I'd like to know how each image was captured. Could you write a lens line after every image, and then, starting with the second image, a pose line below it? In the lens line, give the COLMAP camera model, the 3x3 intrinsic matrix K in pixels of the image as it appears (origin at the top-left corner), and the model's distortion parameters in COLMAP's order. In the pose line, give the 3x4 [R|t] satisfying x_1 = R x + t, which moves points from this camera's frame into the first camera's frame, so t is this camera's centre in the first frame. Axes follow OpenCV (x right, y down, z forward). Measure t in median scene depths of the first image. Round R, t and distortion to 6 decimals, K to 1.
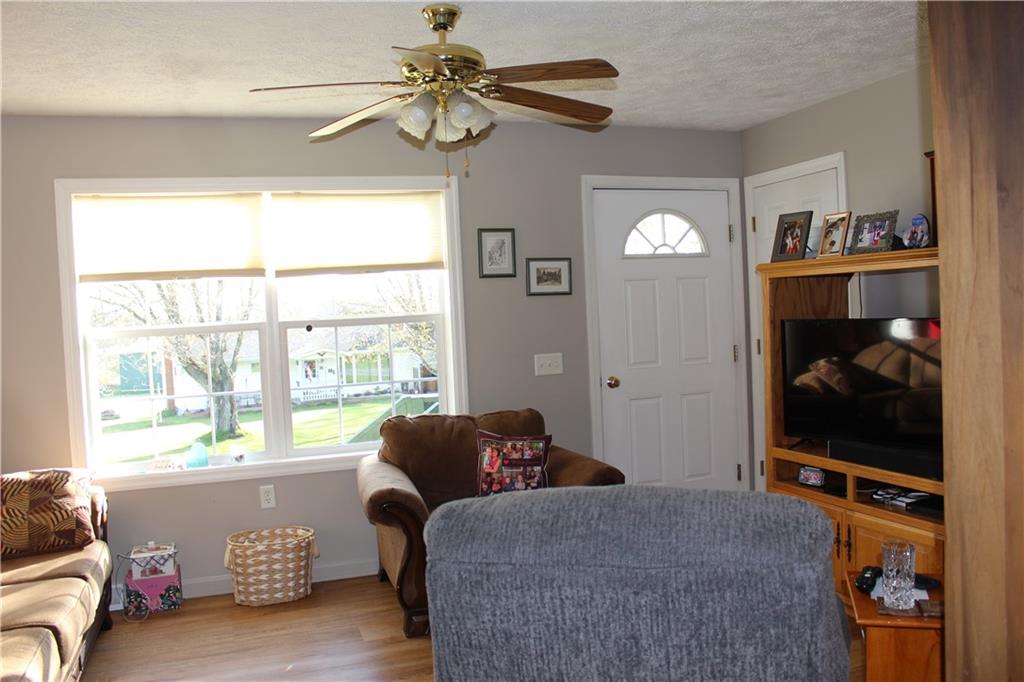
lens RADIAL K [[859.0, 0, 512.0], [0, 859.0, 341.0], [0, 0, 1]] dist [-0.153619, 0.137954]
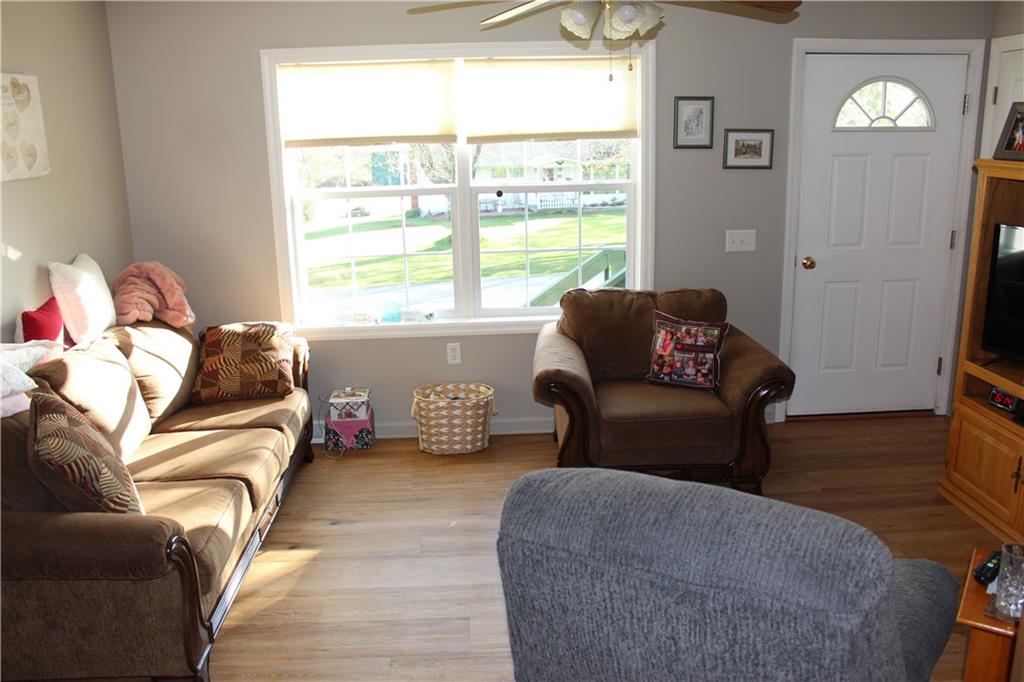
lens RADIAL K [[859.0, 0, 512.0], [0, 859.0, 341.0], [0, 0, 1]] dist [-0.153619, 0.137954]
pose [[0.959442, 0.095506, -0.265237, 0.070780], [-0.032850, 0.972331, 0.231288, -0.089624], [0.279987, -0.213194, 0.936032, 0.014048]]
